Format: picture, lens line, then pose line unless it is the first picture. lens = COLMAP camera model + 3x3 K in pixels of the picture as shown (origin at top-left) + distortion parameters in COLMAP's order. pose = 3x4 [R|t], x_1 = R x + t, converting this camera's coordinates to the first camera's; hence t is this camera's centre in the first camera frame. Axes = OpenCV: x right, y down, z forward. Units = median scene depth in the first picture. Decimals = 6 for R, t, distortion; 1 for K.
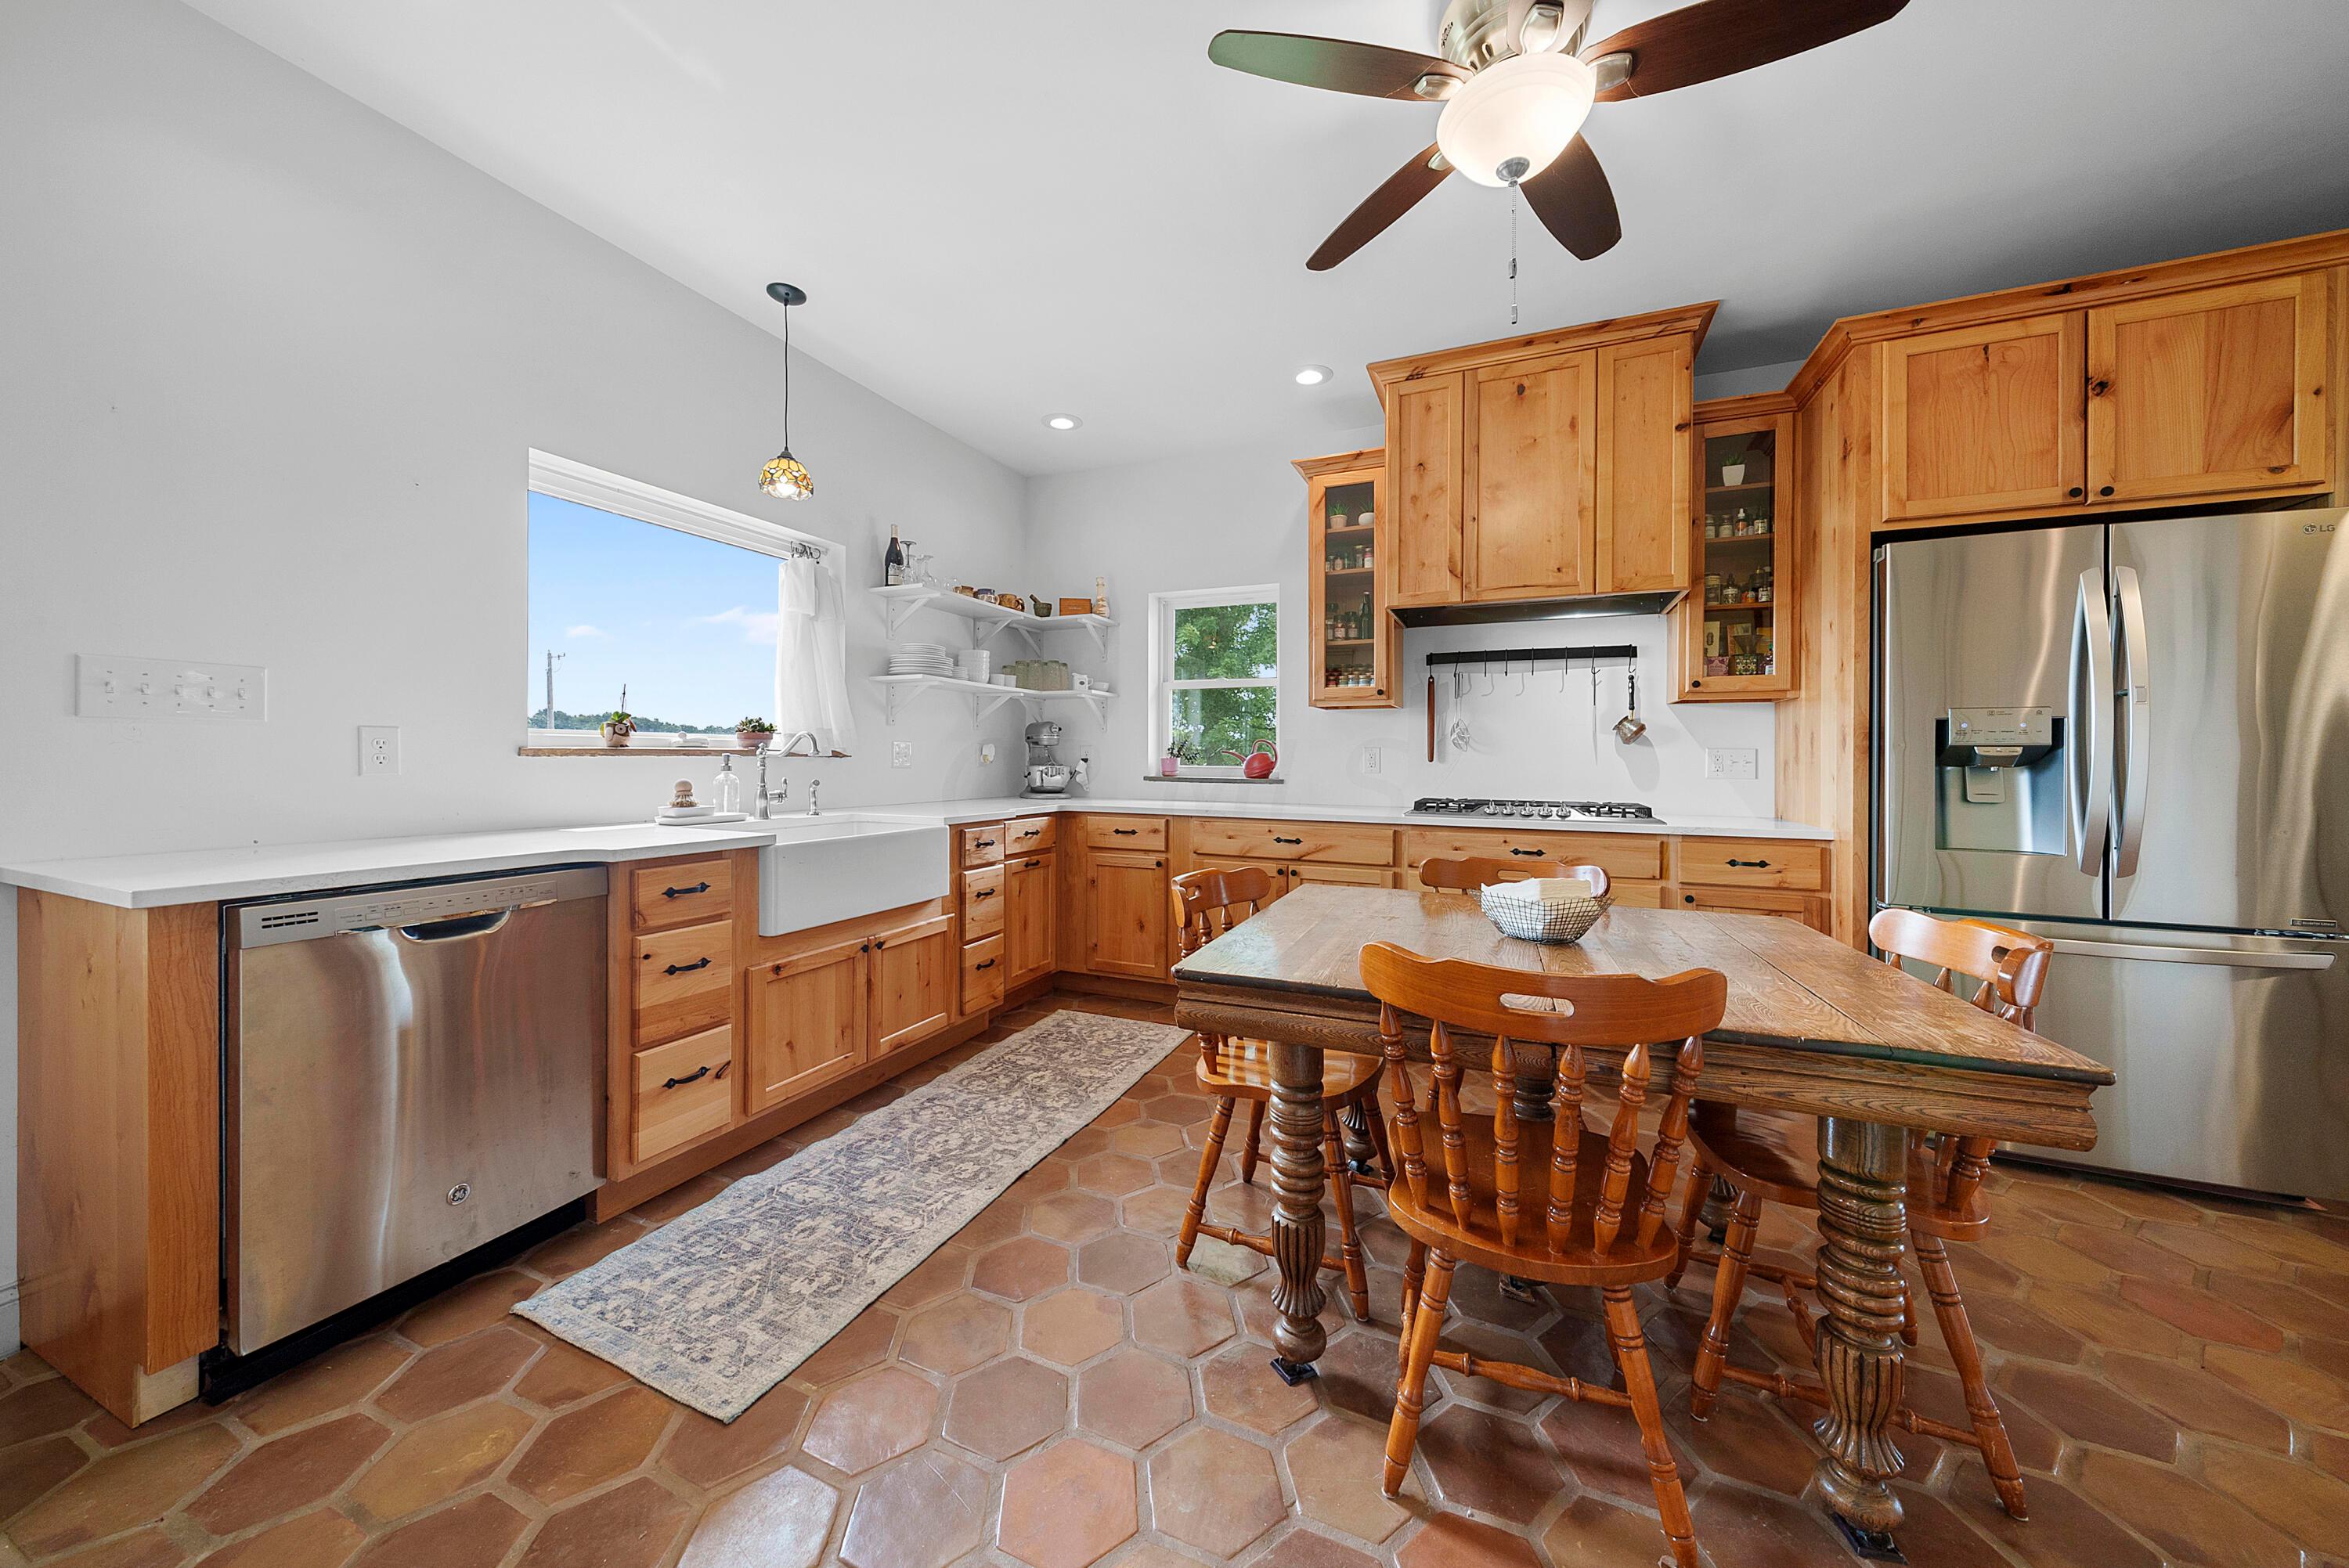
lens RADIAL K [[820.4, 0, 1163.1], [0, 820.4, 755.9], [0, 0, 1]] dist [0.001539, 0.001453]
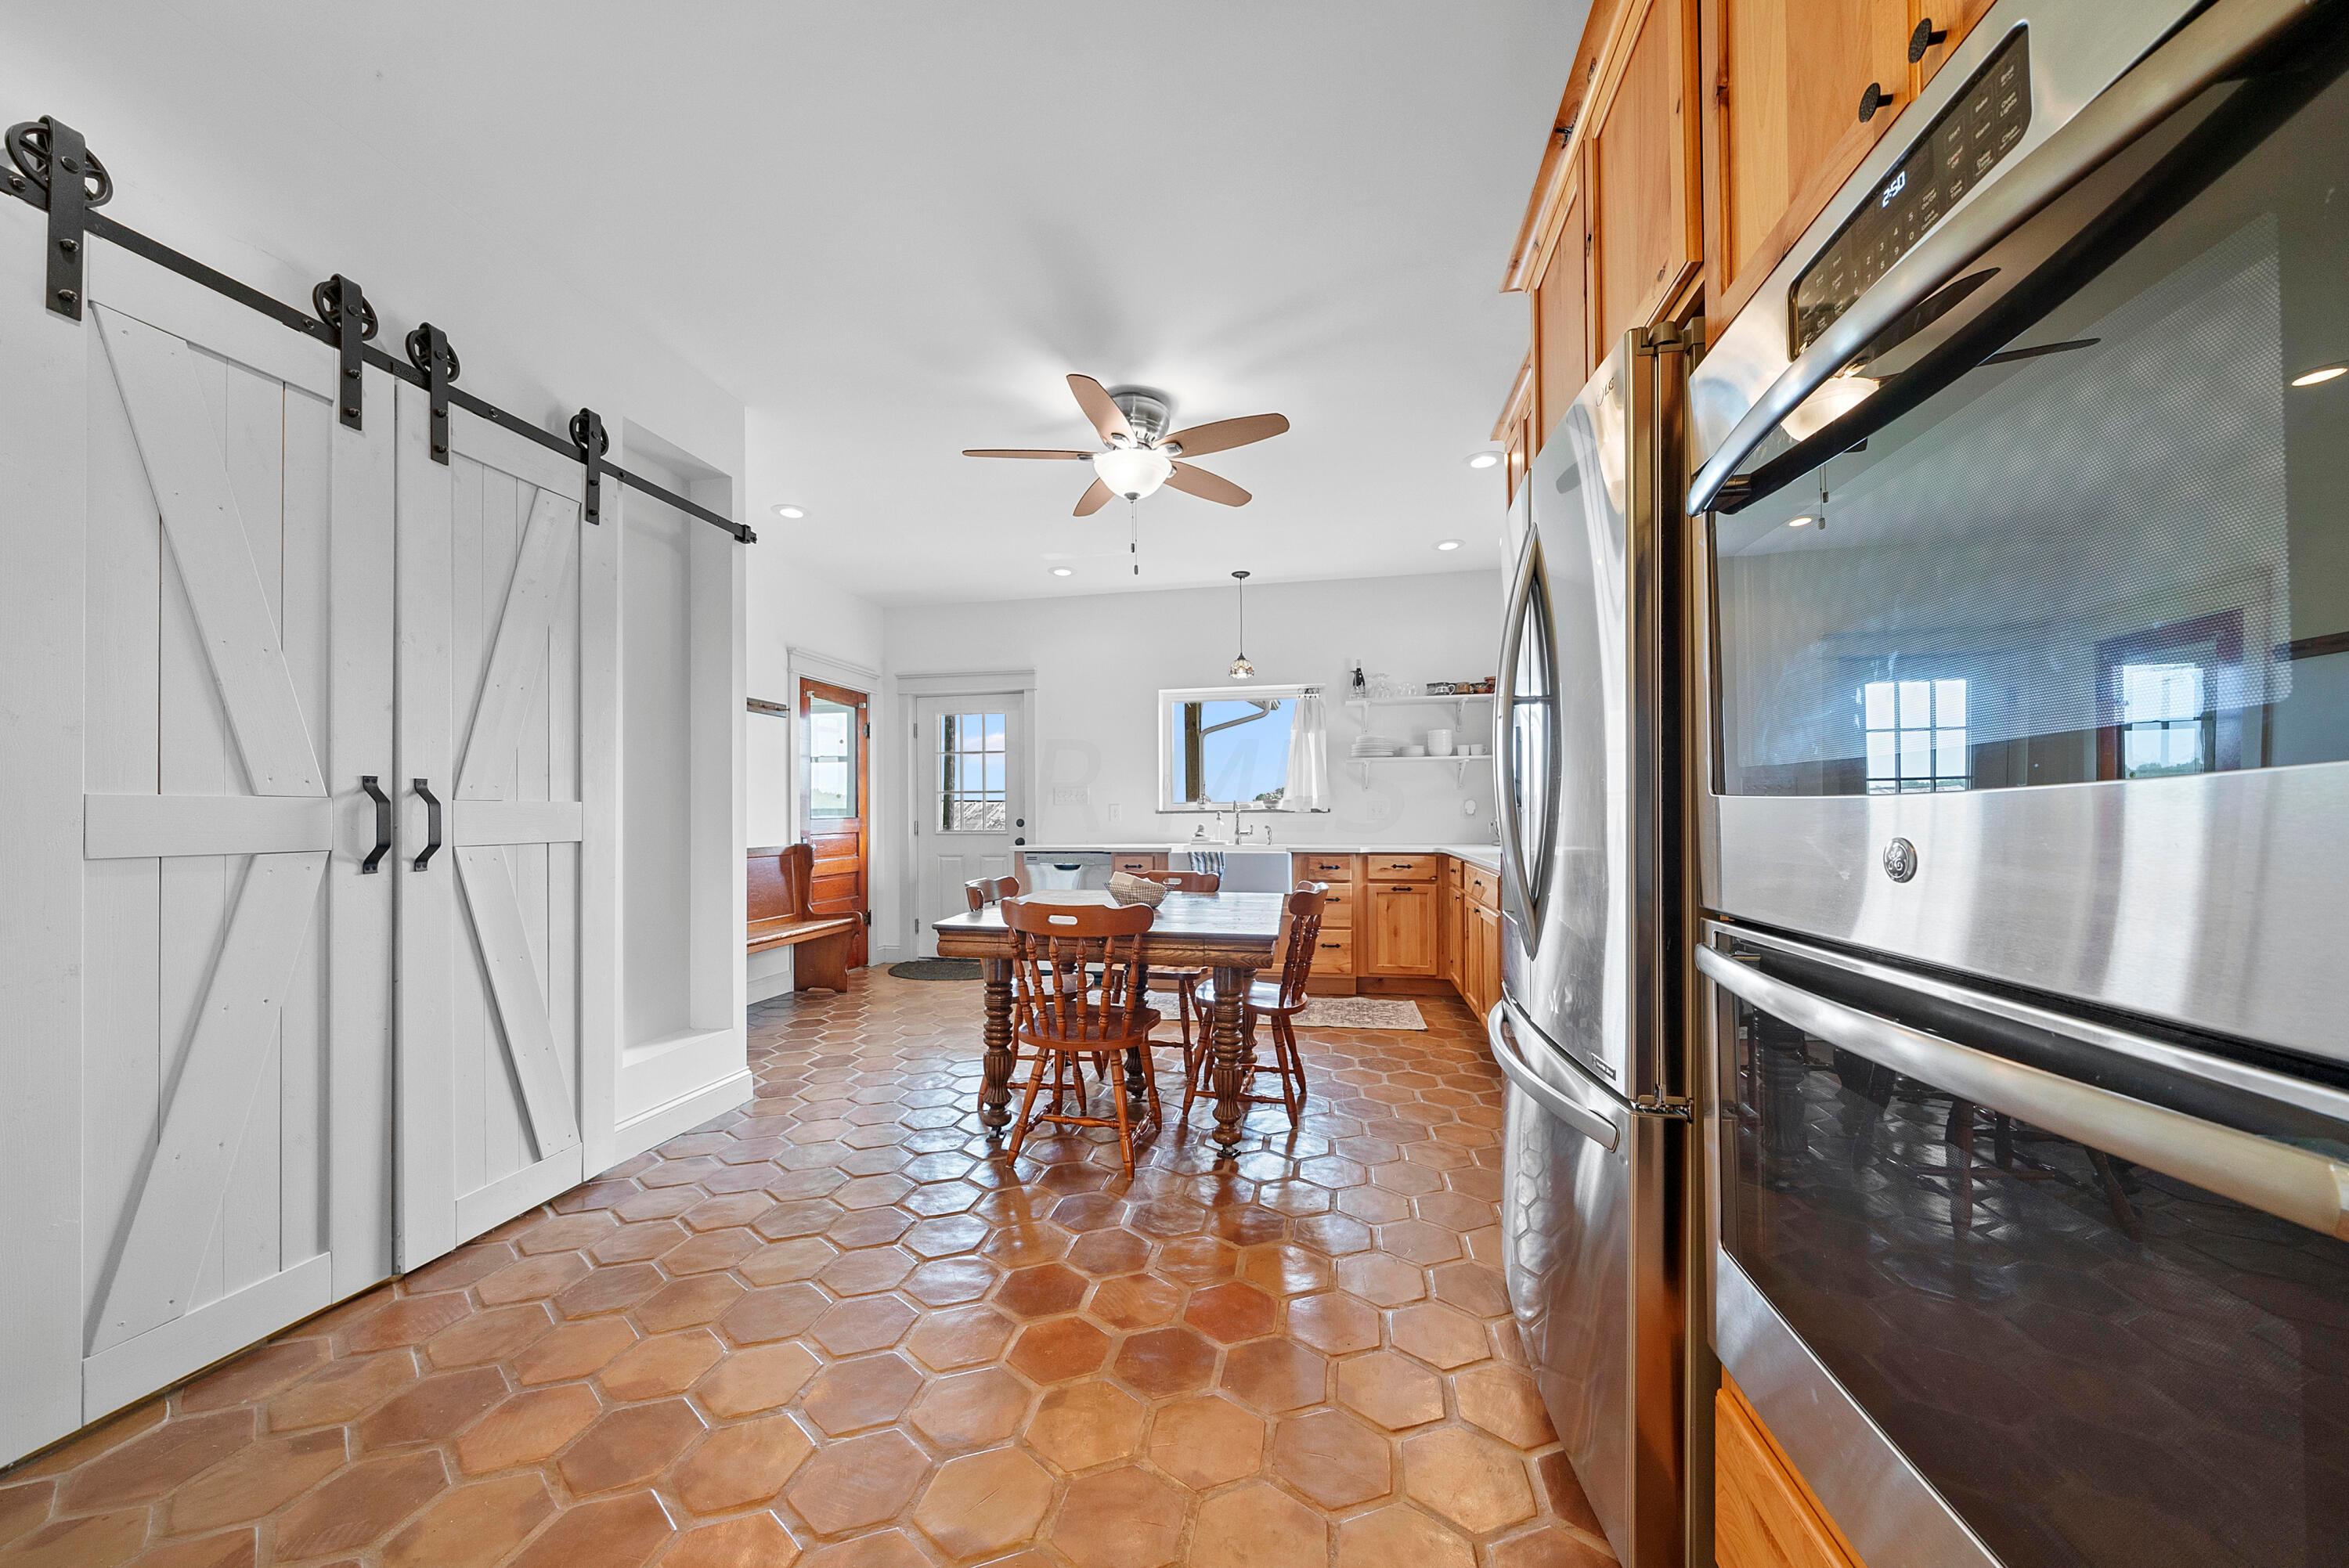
lens RADIAL K [[820.4, 0, 1185.3], [0, 820.4, 790.4], [0, 0, 1]] dist [0.001539, 0.001453]
pose [[0.236271, -0.039669, -0.970877, 1.343863], [0.010643, 0.999212, -0.038237, 0.020077], [0.971629, -0.001299, 0.236507, 0.403570]]
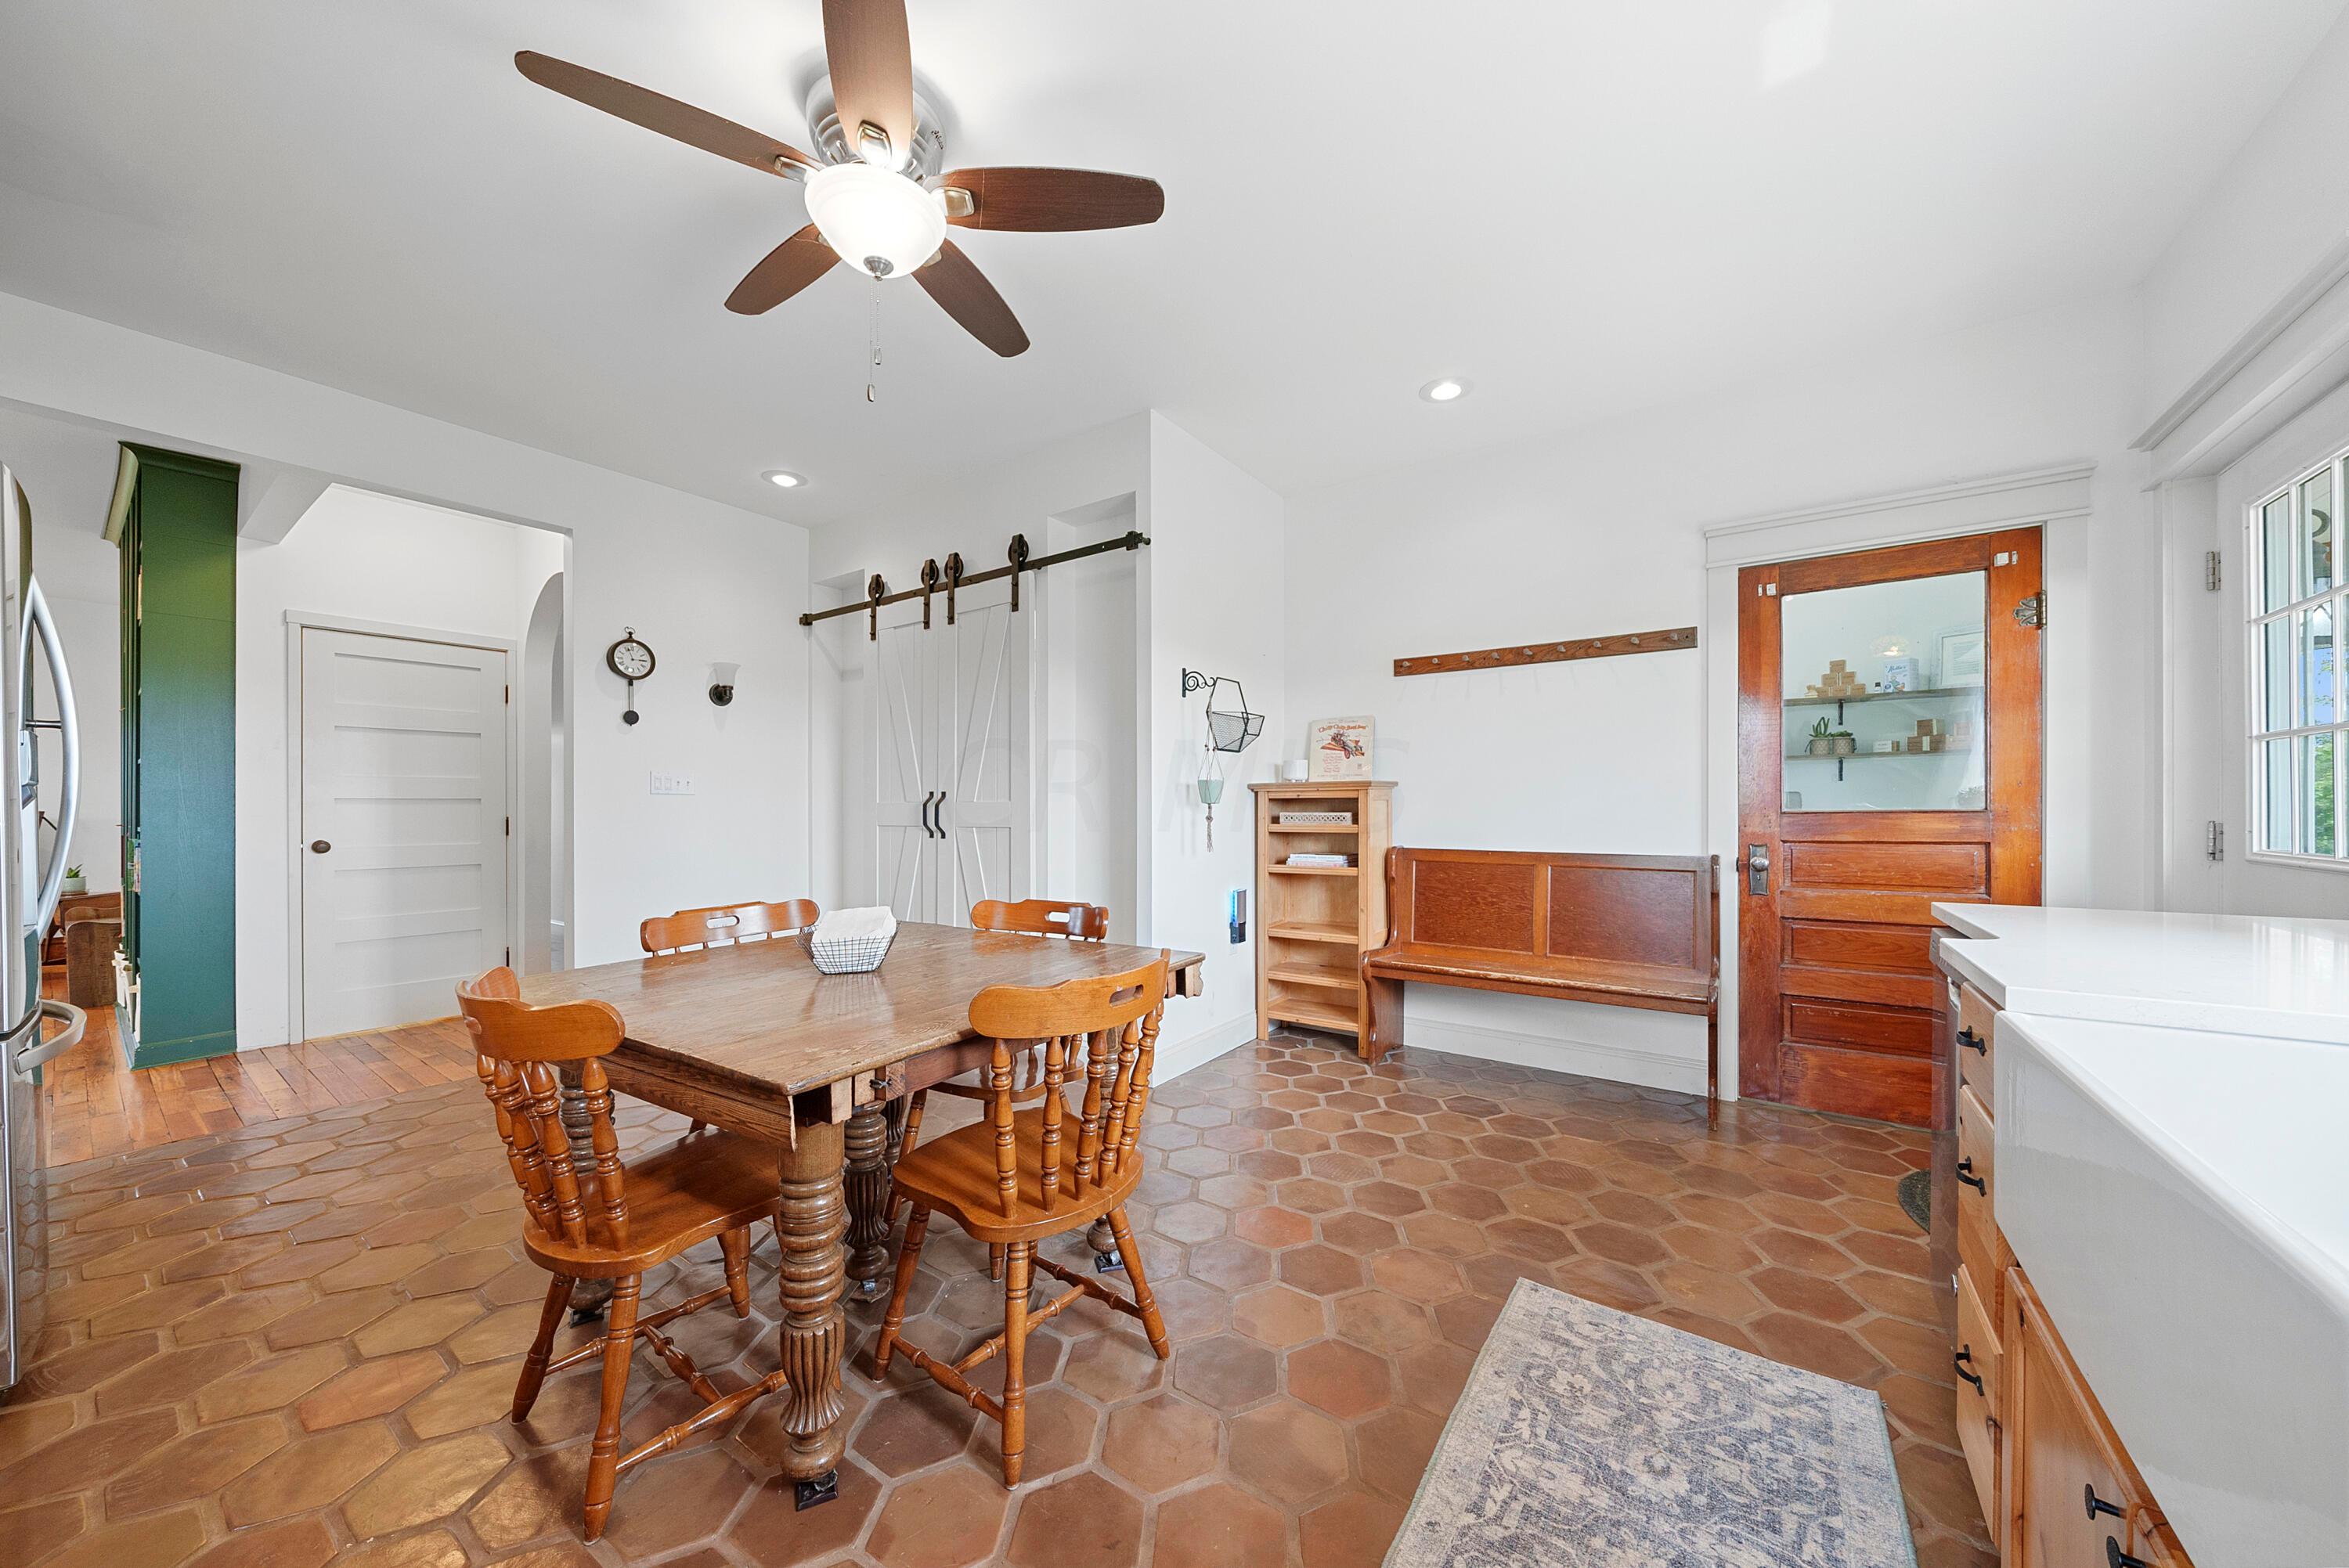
lens RADIAL K [[820.4, 0, 1166.6], [0, 820.4, 804.3], [0, 0, 1]] dist [0.001539, 0.001453]
pose [[-0.978713, -0.004545, 0.205182, -0.105729], [-0.006211, 0.999953, -0.007476, 0.006005], [-0.205138, -0.008591, -0.978695, 1.184863]]
